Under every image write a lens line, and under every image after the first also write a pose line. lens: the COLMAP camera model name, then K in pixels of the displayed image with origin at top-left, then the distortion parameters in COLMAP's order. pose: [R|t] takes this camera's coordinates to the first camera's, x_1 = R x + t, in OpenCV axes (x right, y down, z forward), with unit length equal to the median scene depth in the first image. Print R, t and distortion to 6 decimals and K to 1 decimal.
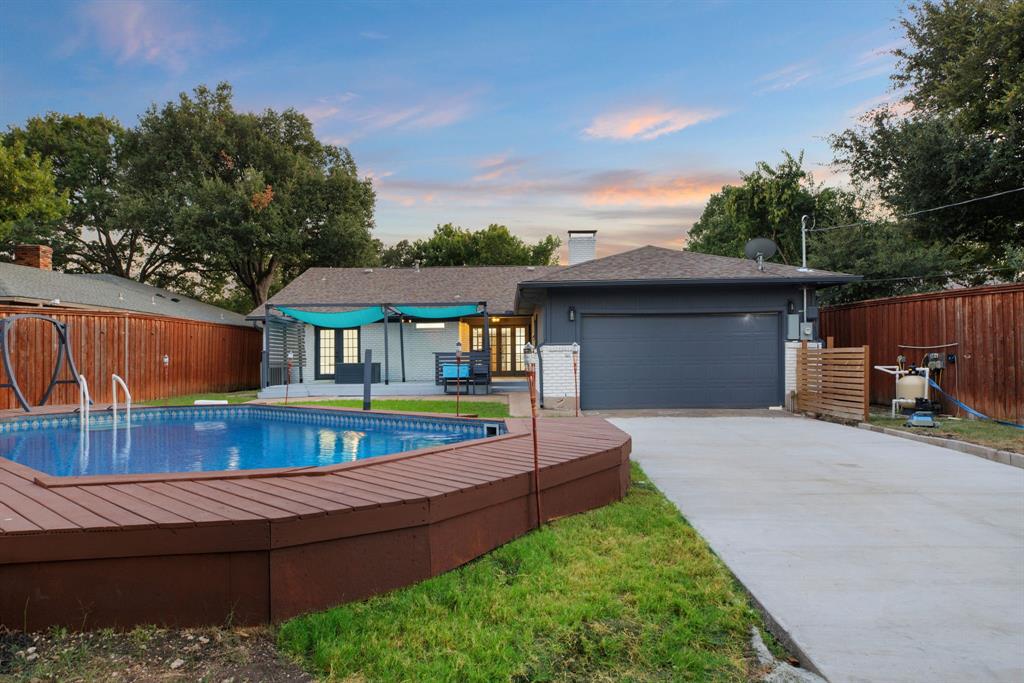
lens RADIAL K [[1955.0, 0, 512.0], [0, 1955.0, 343.1], [0, 0, 1]] dist [-0.057115, 0.000000]
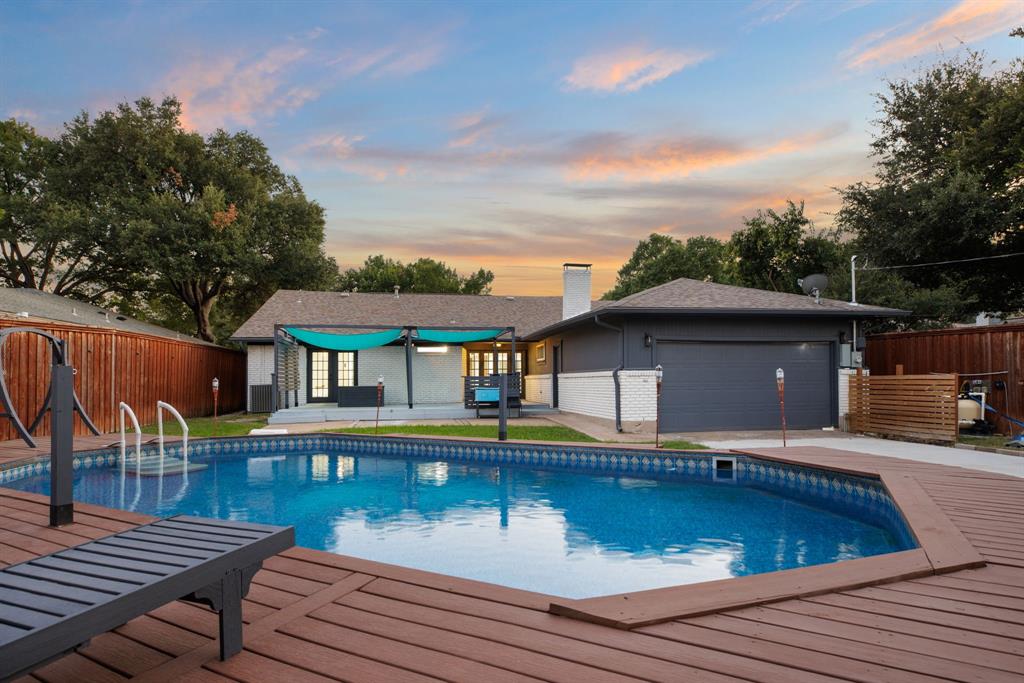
lens RADIAL K [[1066.3, 0, 511.9], [0, 1066.3, 340.5], [0, 0, 1]] dist [-0.031354, 0.000000]
pose [[0.875244, 0.020281, 0.483257, -0.279635], [-0.008516, 0.999612, -0.026527, 0.000784], [-0.483607, 0.019102, 0.875077, 0.501792]]
